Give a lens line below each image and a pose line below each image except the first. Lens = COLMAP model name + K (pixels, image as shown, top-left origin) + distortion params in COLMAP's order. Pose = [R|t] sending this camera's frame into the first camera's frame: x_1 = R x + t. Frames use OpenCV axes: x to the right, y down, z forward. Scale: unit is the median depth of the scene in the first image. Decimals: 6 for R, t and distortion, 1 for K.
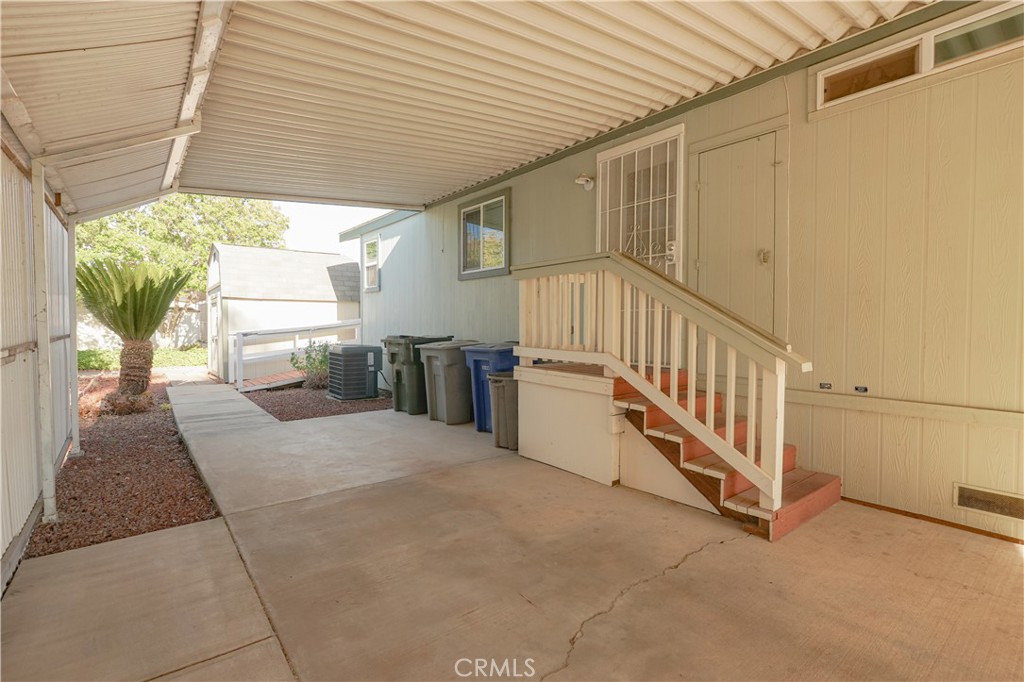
lens RADIAL K [[473.6, 0, 510.4], [0, 473.6, 339.3], [0, 0, 1]] dist [-0.020173, 0.007572]
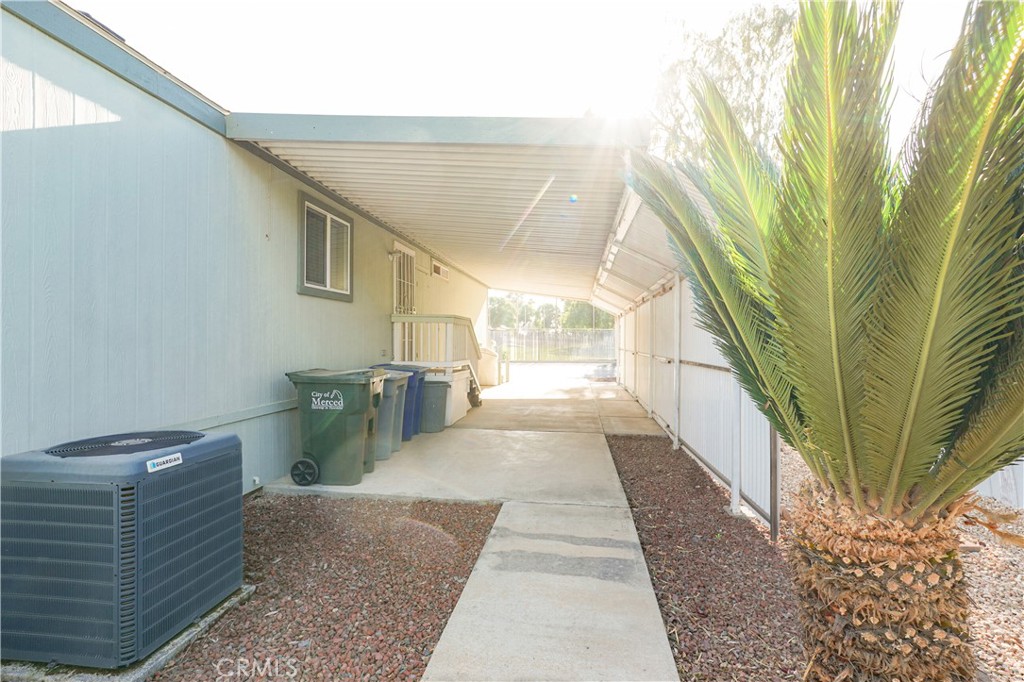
lens RADIAL K [[473.6, 0, 515.9], [0, 473.6, 340.5], [0, 0, 1]] dist [-0.020173, 0.007572]
pose [[-0.696567, -0.001964, 0.717489, -0.883408], [0.023004, 0.999421, 0.025068, -0.064525], [-0.717123, 0.033967, -0.696118, 1.307026]]
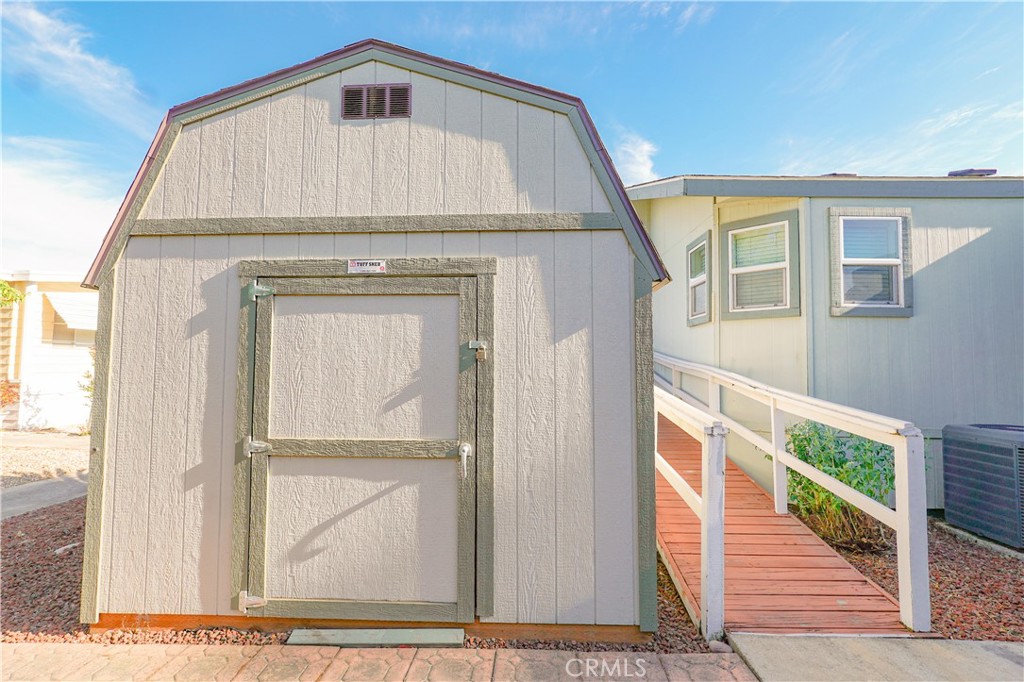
lens RADIAL K [[473.6, 0, 511.3], [0, 473.6, 340.3], [0, 0, 1]] dist [-0.020173, 0.007572]
pose [[0.647323, 0.048693, 0.760659, -1.296977], [0.016348, 0.996841, -0.077724, -0.061242], [-0.762041, 0.062747, 0.644482, 1.374073]]
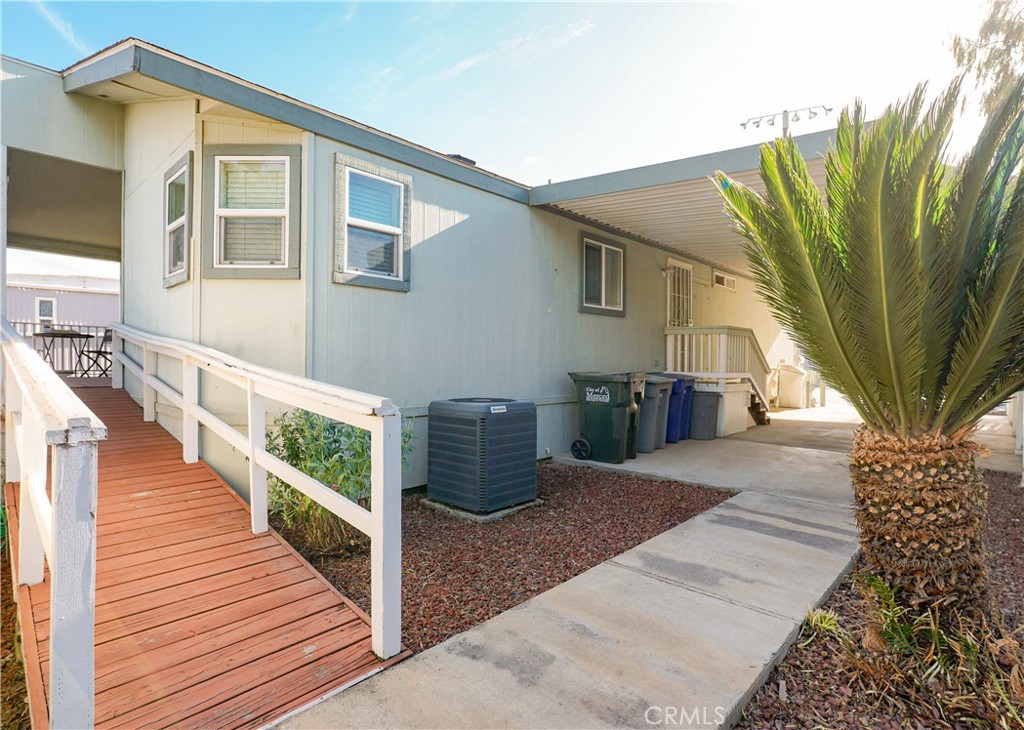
lens RADIAL K [[523.2, 0, 480.6], [0, 523.2, 363.5], [0, 0, 1]] dist [-0.006315, -0.001755]
pose [[-0.121171, -0.007289, 0.992605, -1.126847], [0.030133, 0.999485, 0.011018, -0.042515], [-0.992174, 0.031245, -0.120889, 1.357665]]
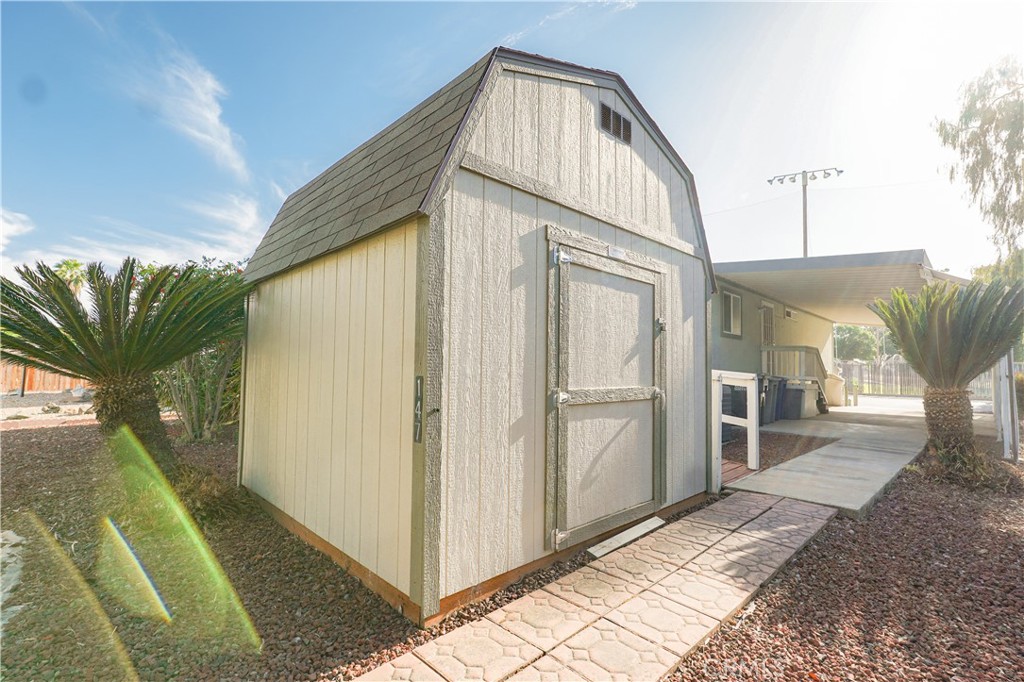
lens RADIAL K [[473.6, 0, 512.9], [0, 473.6, 340.5], [0, 0, 1]] dist [-0.020173, 0.007572]
pose [[-0.109876, 0.060269, 0.992116, -1.556735], [0.014180, 0.998153, -0.059066, -0.034495], [-0.993844, 0.007578, -0.110528, 1.877085]]
